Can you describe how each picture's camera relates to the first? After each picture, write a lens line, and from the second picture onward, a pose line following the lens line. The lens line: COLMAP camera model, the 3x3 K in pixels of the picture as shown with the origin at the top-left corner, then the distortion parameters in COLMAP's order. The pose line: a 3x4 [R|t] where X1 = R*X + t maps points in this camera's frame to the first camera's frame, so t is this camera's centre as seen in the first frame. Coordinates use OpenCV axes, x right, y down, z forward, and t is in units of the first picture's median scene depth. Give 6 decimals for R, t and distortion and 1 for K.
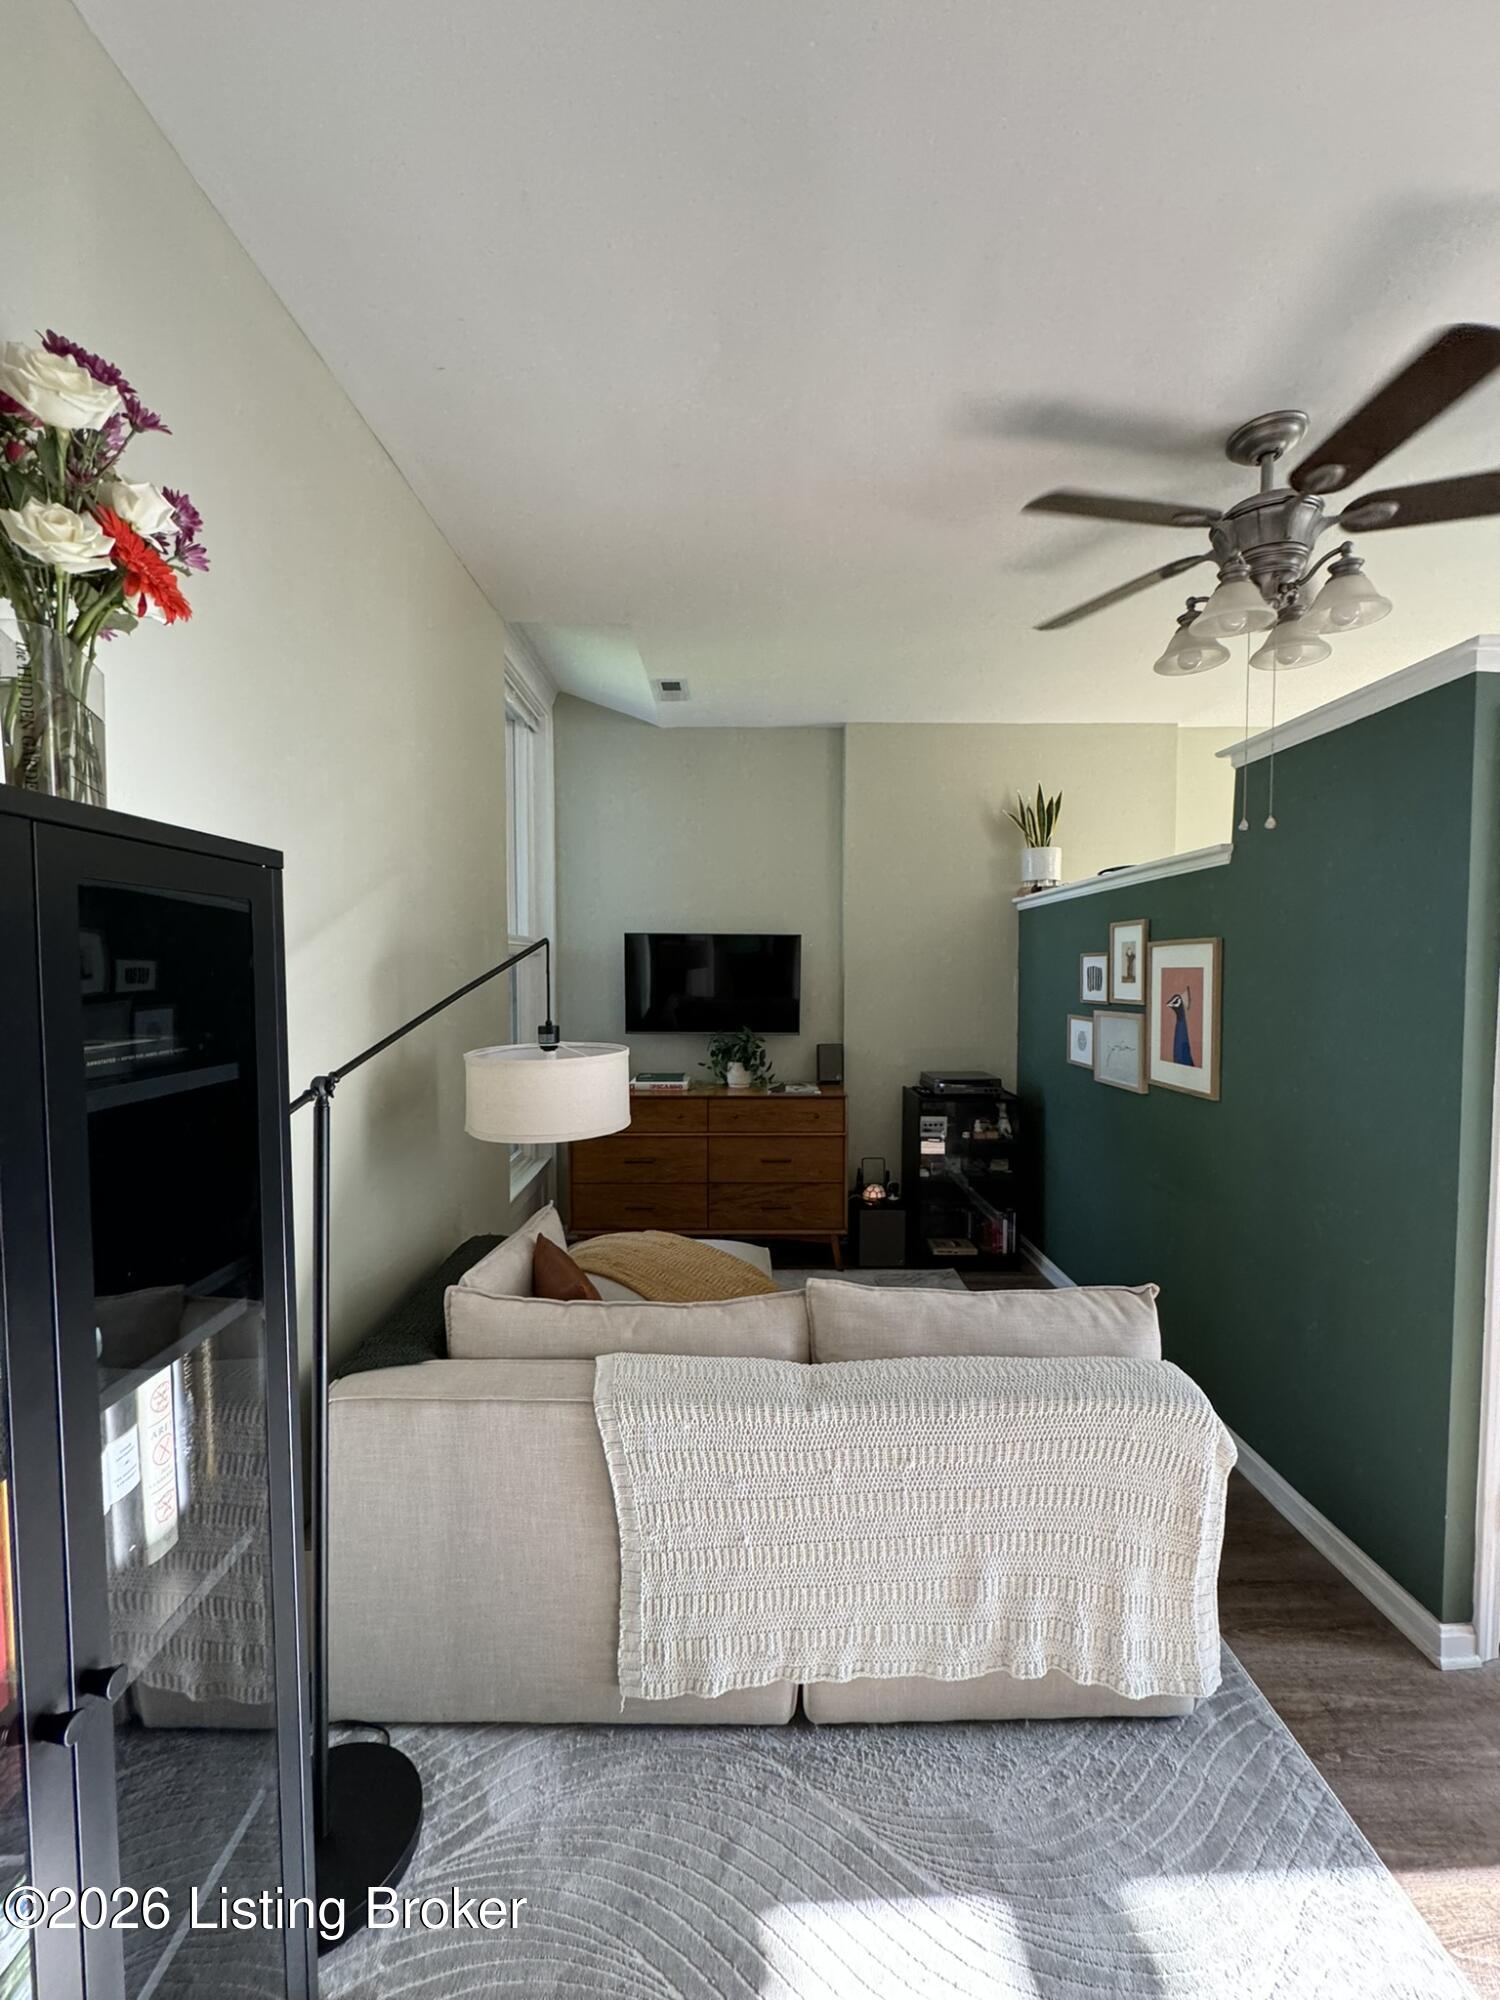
lens RADIAL K [[801.0, 0, 750.0], [0, 801.0, 1000.0], [0, 0, 1]] dist [-0.001321, 0.000598]
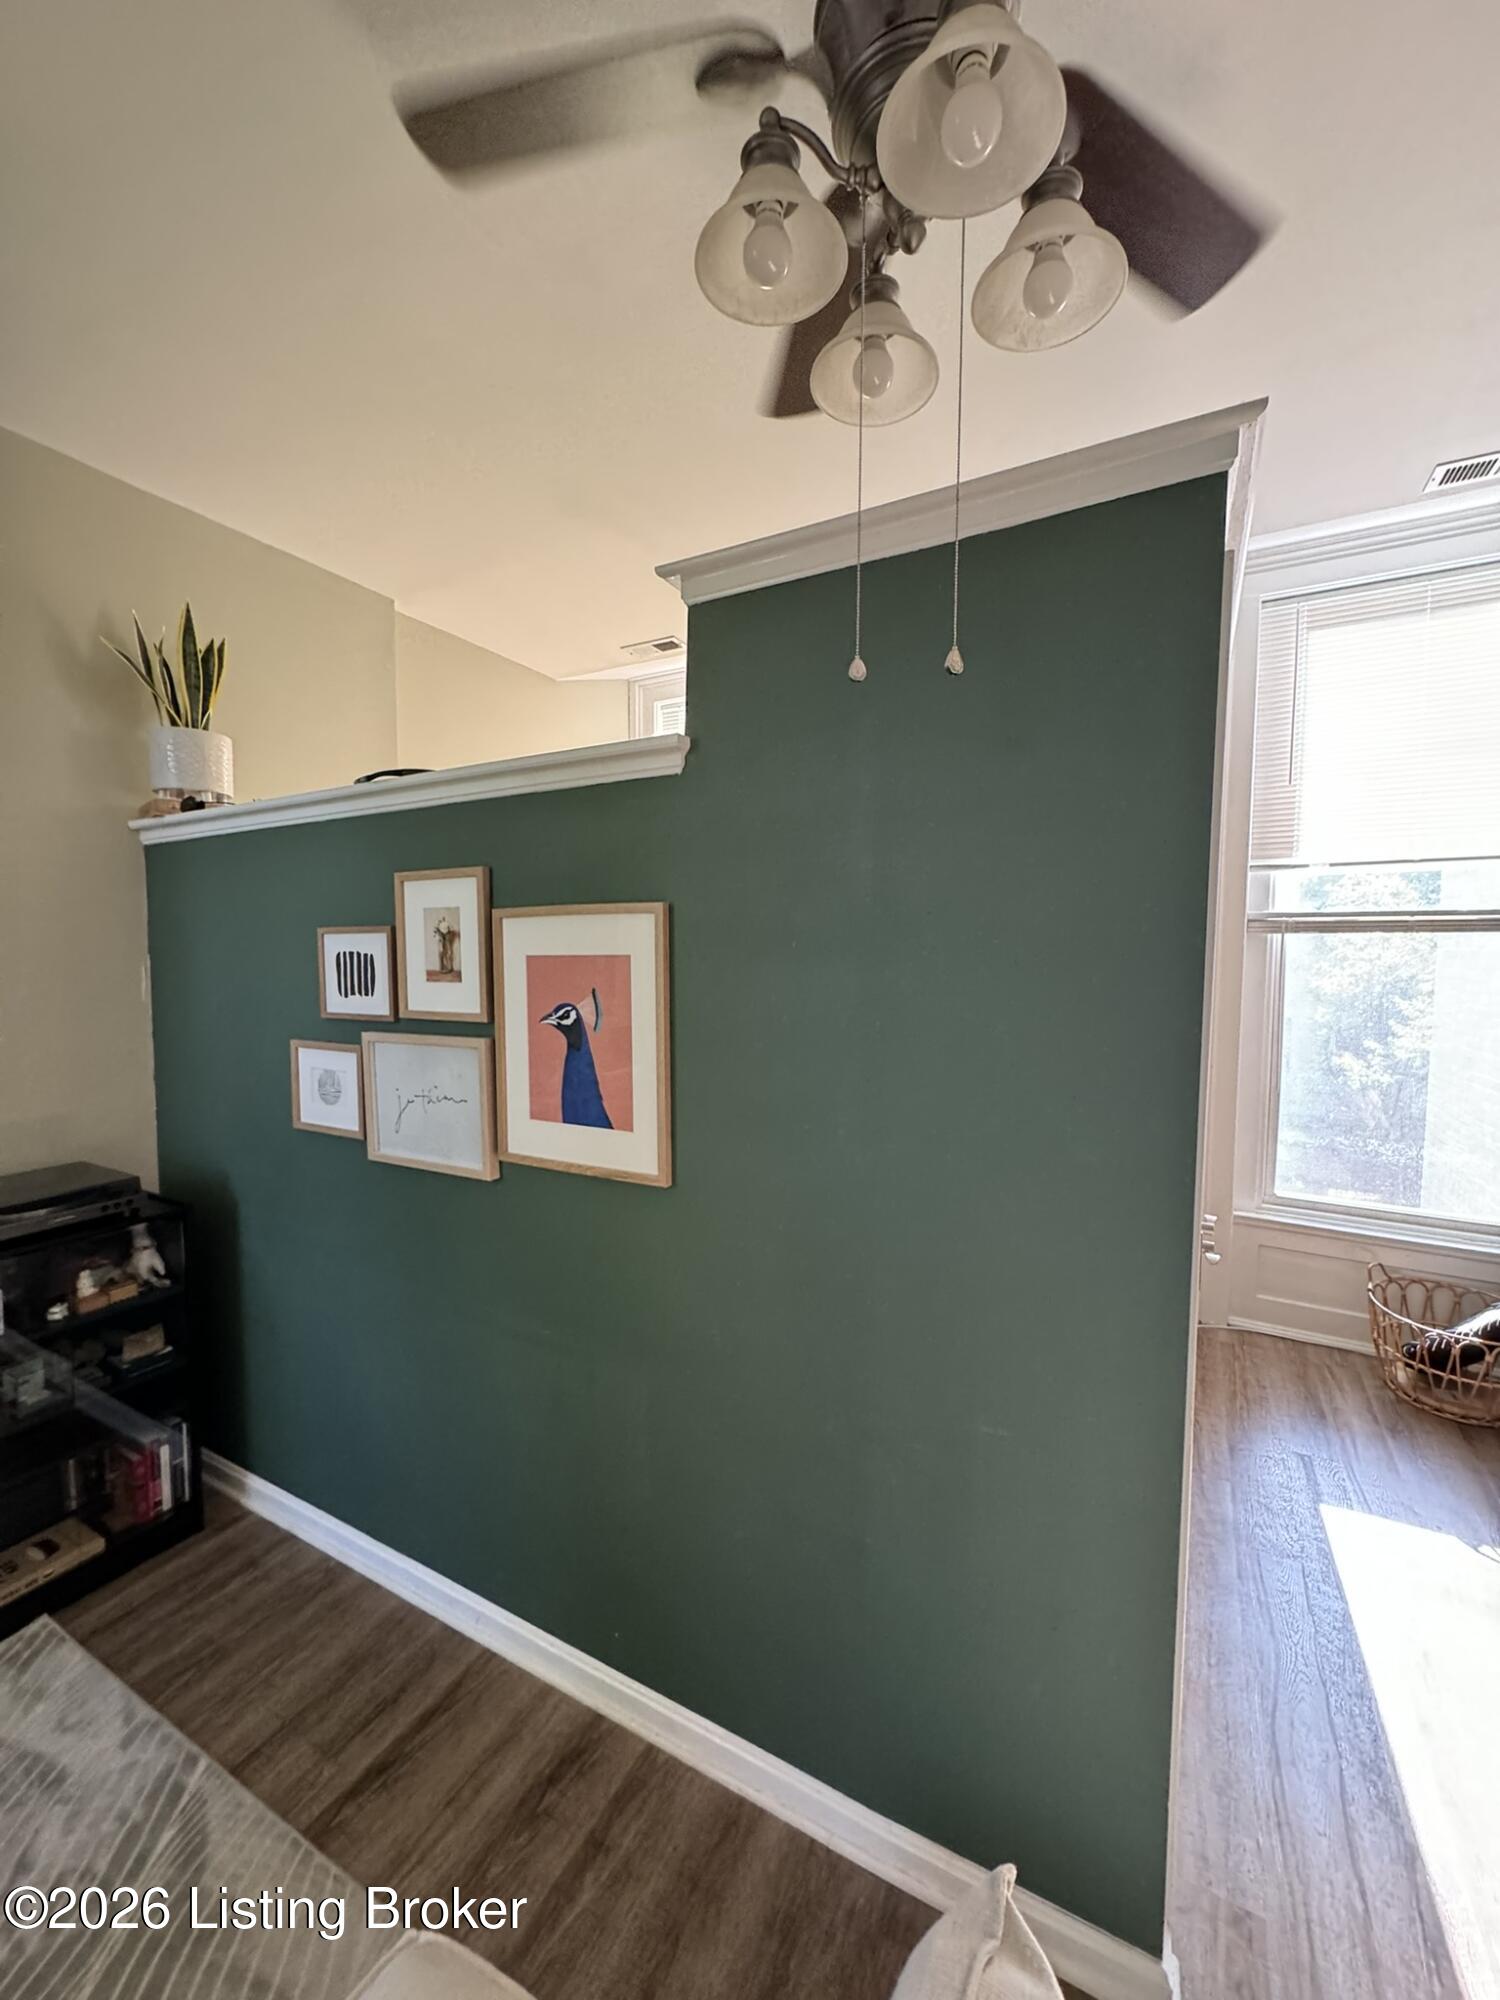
lens RADIAL K [[801.0, 0, 750.0], [0, 801.0, 1000.0], [0, 0, 1]] dist [-0.001321, 0.000598]
pose [[0.495074, -0.051806, 0.867305, 0.093972], [0.032577, 0.998626, 0.041054, -0.024014], [-0.868240, 0.007930, 0.496081, 0.525442]]
